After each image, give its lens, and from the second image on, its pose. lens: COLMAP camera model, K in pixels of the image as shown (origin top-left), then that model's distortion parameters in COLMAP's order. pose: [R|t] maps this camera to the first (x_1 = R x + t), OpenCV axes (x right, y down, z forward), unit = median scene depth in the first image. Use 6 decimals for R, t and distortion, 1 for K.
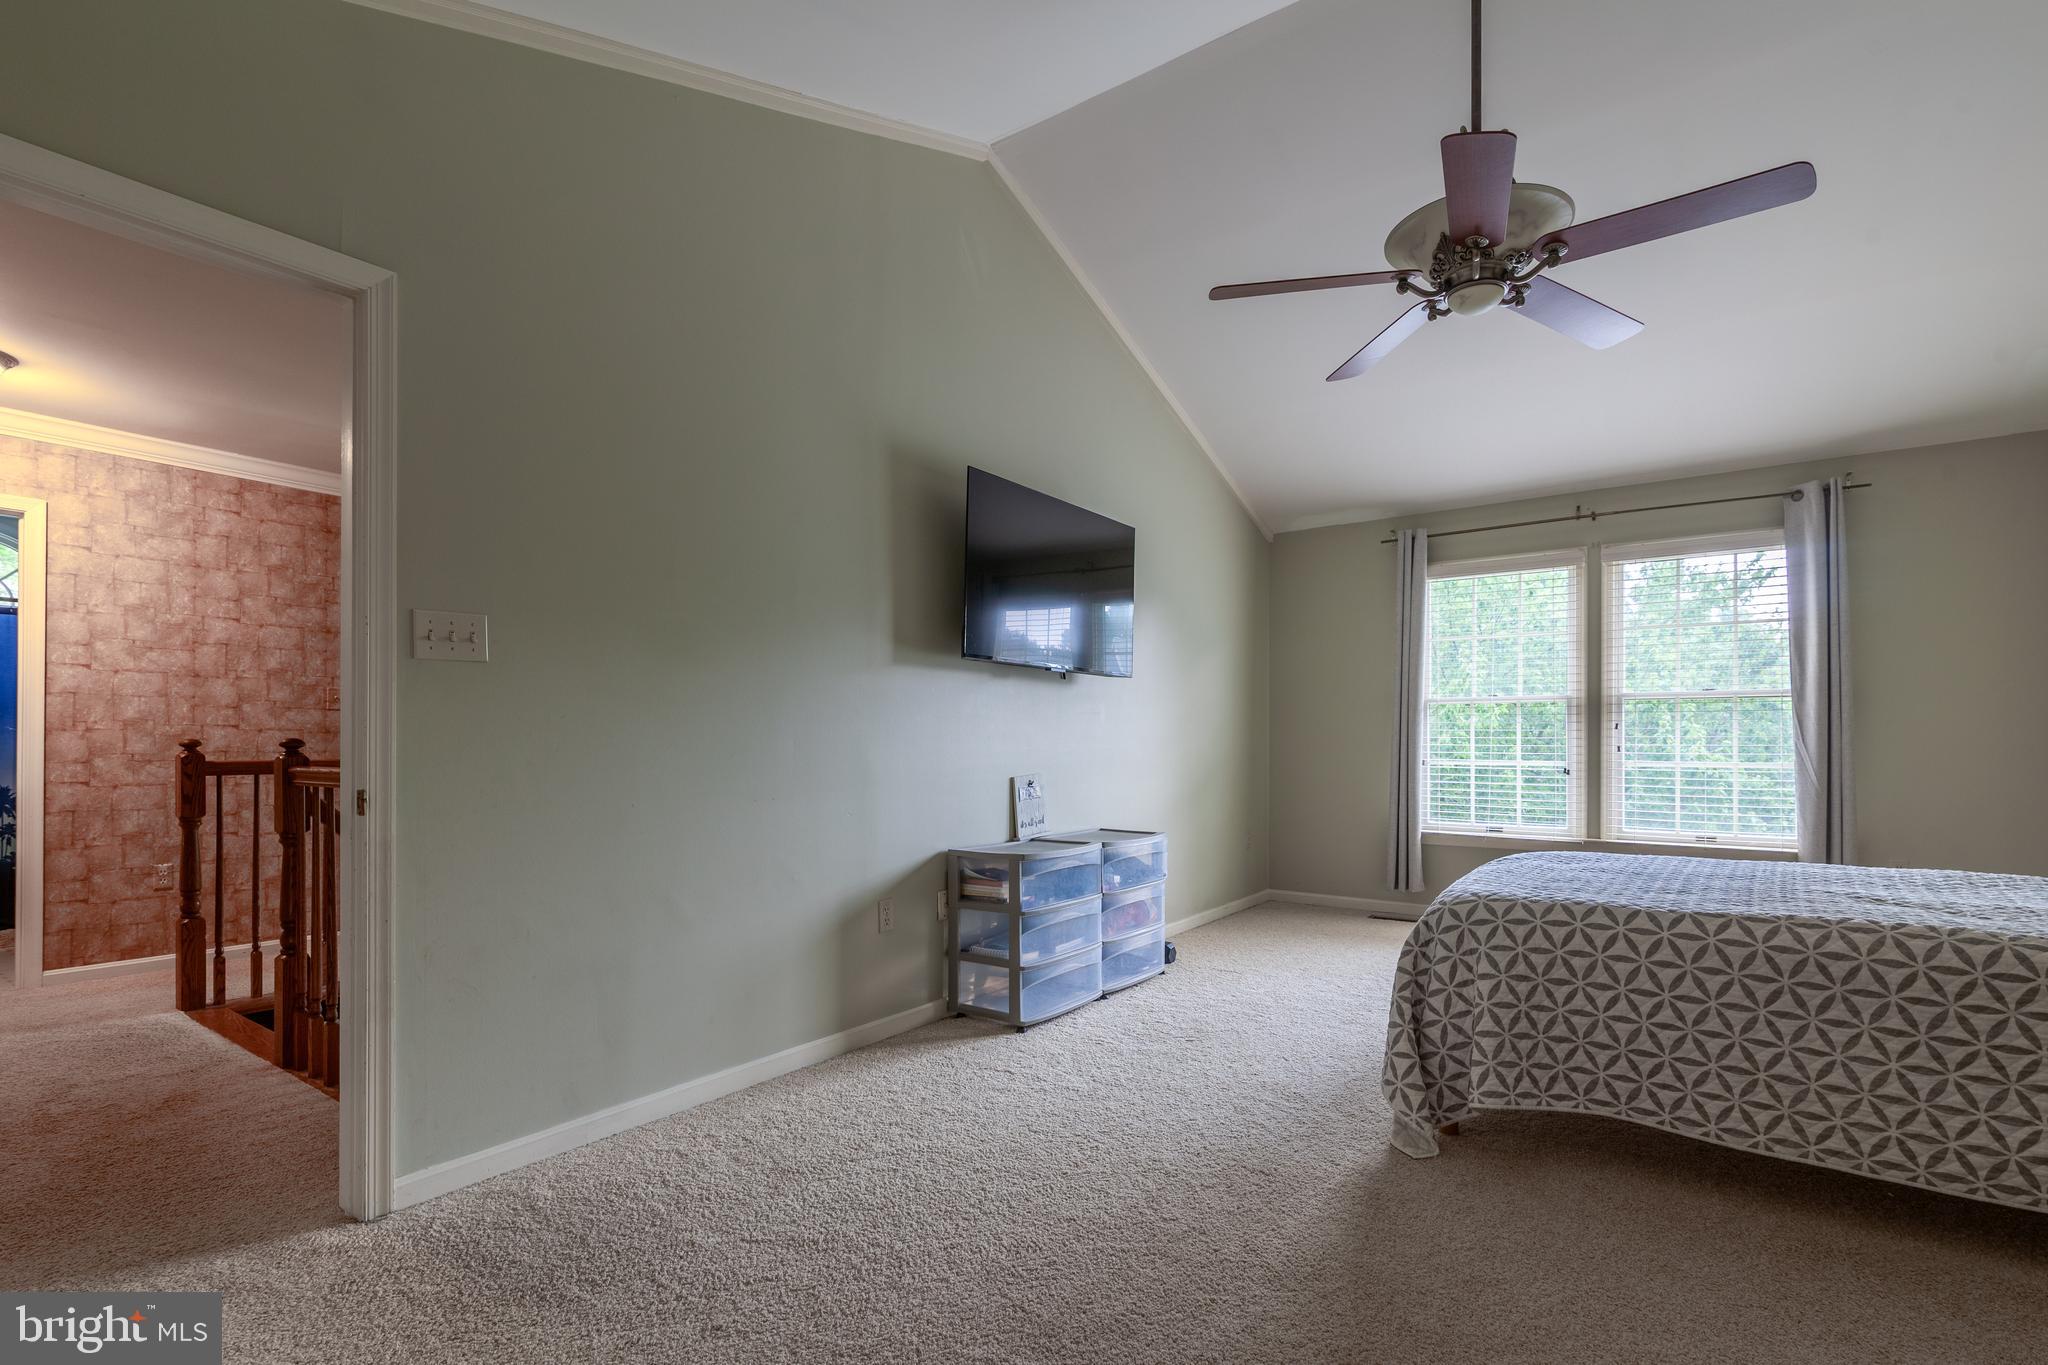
lens RADIAL K [[951.2, 0, 1004.7], [0, 951.2, 733.2], [0, 0, 1]] dist [-0.000425, -0.001178]
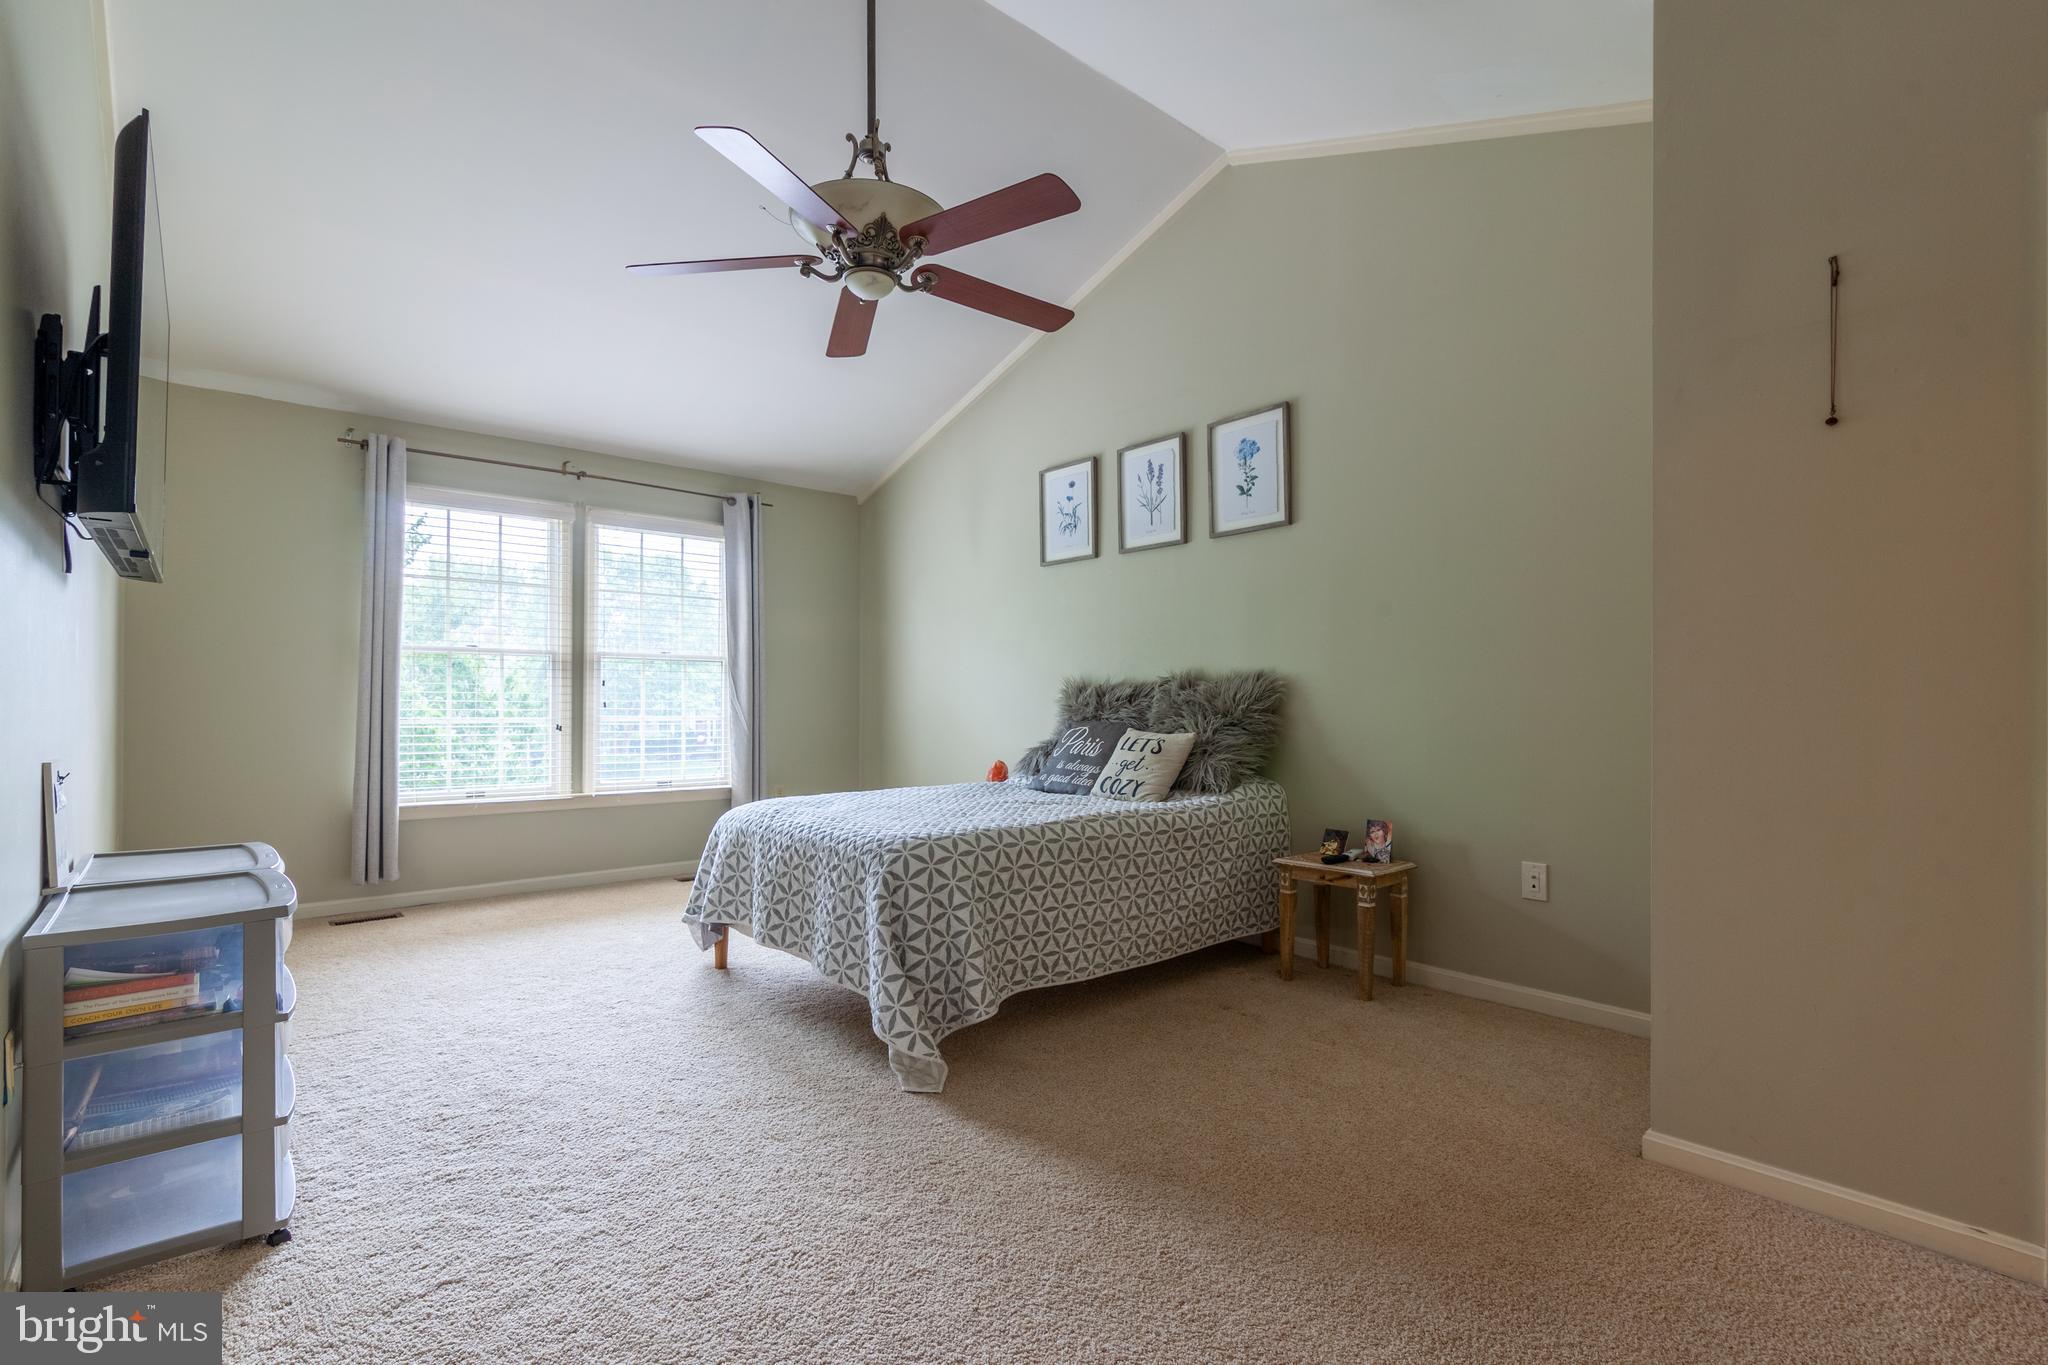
lens RADIAL K [[951.2, 0, 1023.8], [0, 951.2, 697.8], [0, 0, 1]] dist [-0.000425, -0.001178]
pose [[0.214973, 0.003950, 0.976612, -0.282164], [-0.013737, 0.999905, -0.001021, 0.003743], [-0.976523, -0.013197, 0.215007, 0.330252]]
